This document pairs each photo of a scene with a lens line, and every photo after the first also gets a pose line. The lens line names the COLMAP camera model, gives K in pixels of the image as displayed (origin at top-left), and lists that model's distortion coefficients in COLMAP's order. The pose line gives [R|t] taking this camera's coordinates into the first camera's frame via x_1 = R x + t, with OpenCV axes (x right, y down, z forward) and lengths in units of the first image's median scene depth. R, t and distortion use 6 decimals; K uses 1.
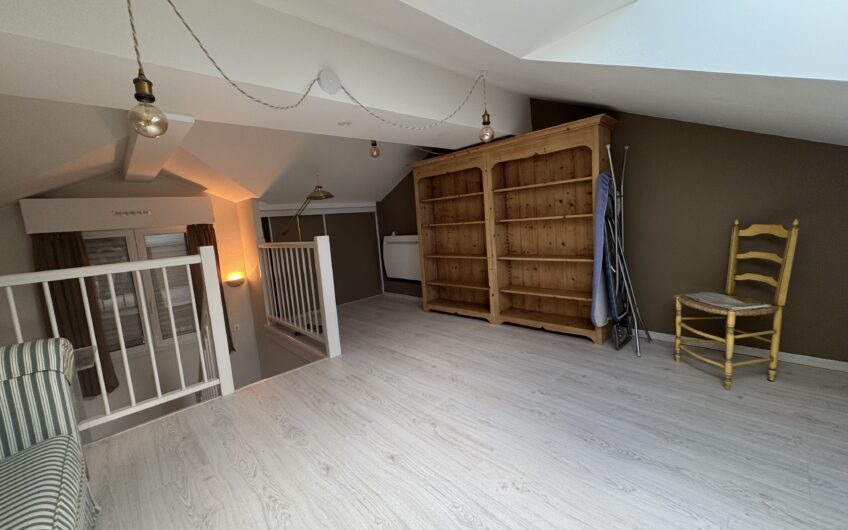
lens RADIAL K [[343.0, 0, 424.0], [0, 343.0, 265.0], [0, 0, 1]] dist [-0.000406, -0.000070]
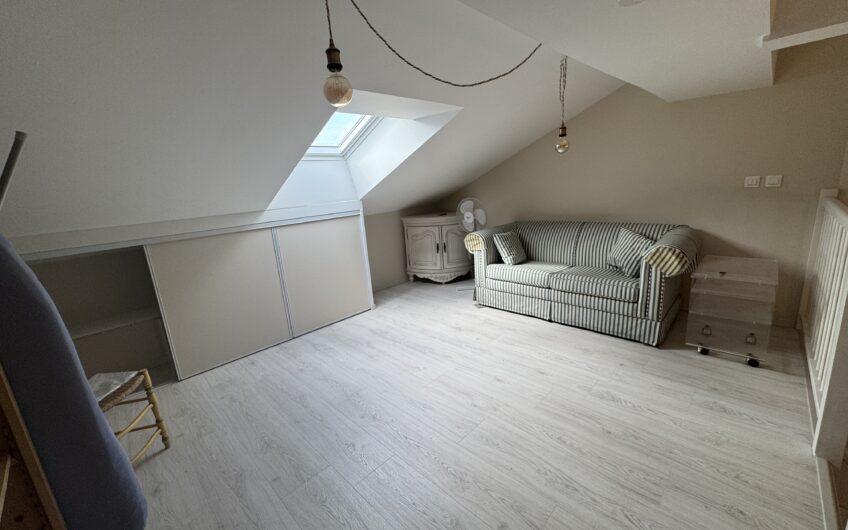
lens RADIAL K [[343.0, 0, 424.0], [0, 343.0, 265.0], [0, 0, 1]] dist [-0.000406, -0.000070]
pose [[-0.987563, 0.157223, 0.000982, 0.112210], [0.147243, 0.922649, 0.356424, -0.344583], [0.055132, 0.352136, -0.934324, 1.796978]]
